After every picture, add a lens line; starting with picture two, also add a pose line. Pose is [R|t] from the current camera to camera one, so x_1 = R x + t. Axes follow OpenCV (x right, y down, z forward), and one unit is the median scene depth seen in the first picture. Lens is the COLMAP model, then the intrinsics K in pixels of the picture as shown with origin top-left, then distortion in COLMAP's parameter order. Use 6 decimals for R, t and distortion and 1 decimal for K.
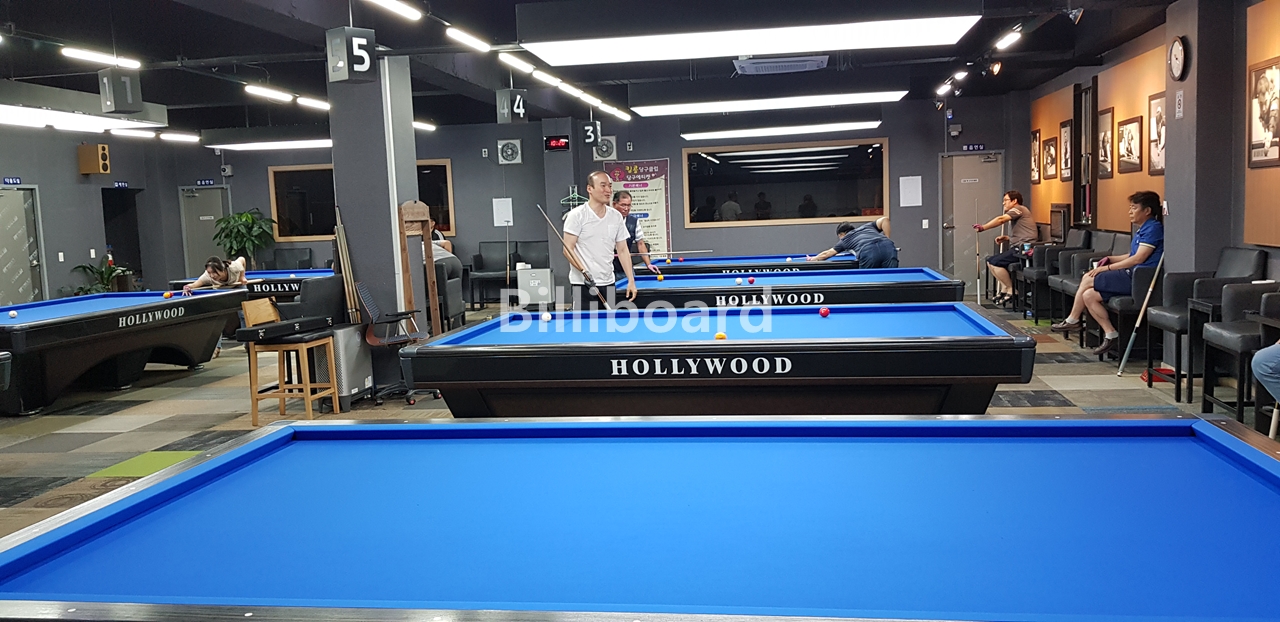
lens RADIAL K [[993.3, 0, 646.8], [0, 993.3, 309.0], [0, 0, 1]] dist [0.092814, -0.153520]
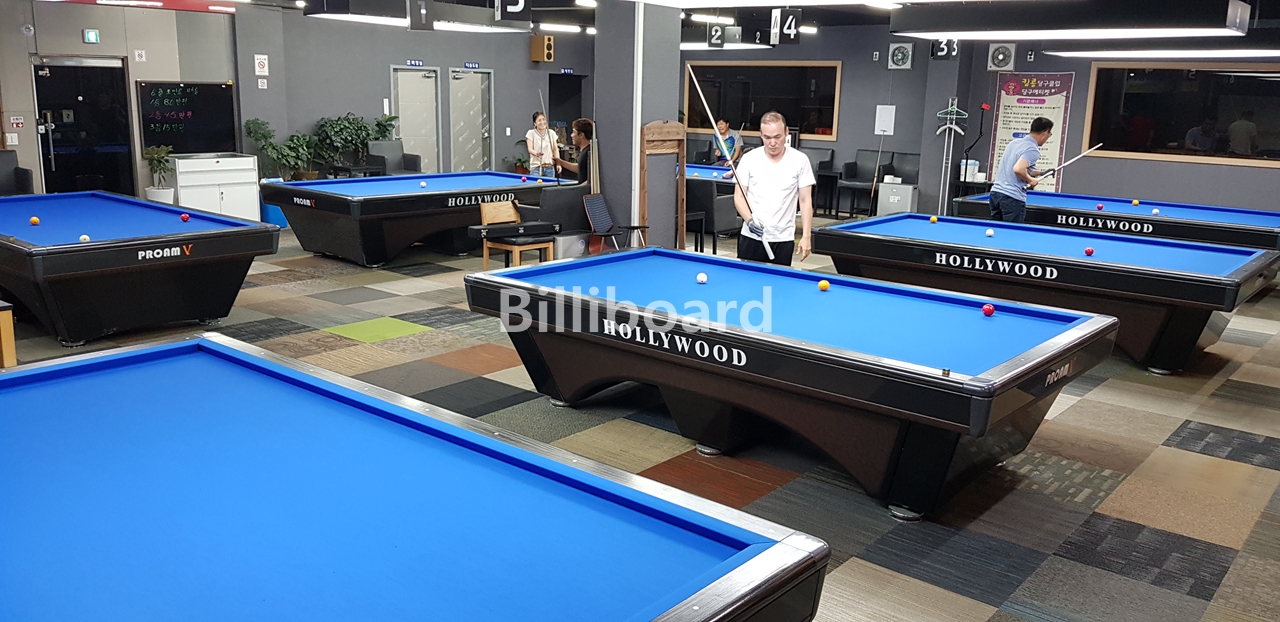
lens RADIAL K [[993.3, 0, 646.8], [0, 993.3, 309.0], [0, 0, 1]] dist [0.092814, -0.153520]
pose [[0.851290, 0.174244, -0.494919, 0.194902], [-0.112367, 0.981908, 0.152418, -0.046171], [0.512522, -0.074139, 0.855467, 0.054137]]
